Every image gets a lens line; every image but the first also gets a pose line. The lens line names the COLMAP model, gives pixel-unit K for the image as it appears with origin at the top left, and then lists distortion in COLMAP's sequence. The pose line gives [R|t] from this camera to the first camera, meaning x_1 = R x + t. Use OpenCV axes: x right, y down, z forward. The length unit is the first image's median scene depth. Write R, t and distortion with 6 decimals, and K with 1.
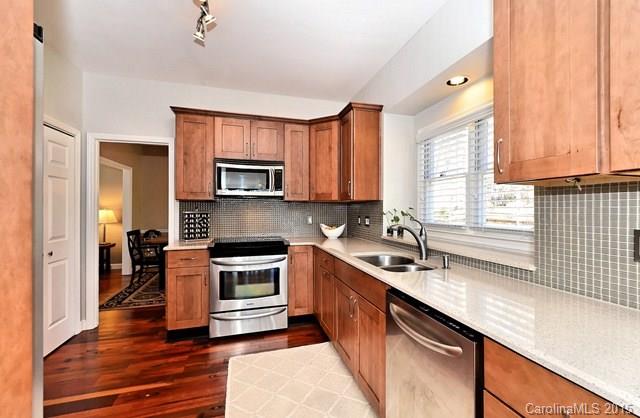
lens RADIAL K [[276.8, 0, 322.3], [0, 276.8, 208.0], [0, 0, 1]] dist [-0.000565, -0.000097]
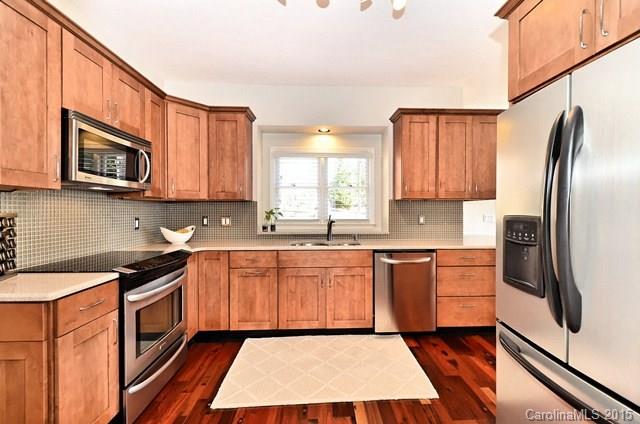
lens RADIAL K [[282.3, 0, 320.3], [0, 282.3, 212.1], [0, 0, 1]] dist [-0.000589, -0.000696]
pose [[0.272578, -0.008039, 0.962100, -0.819730], [-0.007414, 0.999918, 0.010455, 0.001575], [-0.962105, -0.009983, 0.272496, 0.429544]]
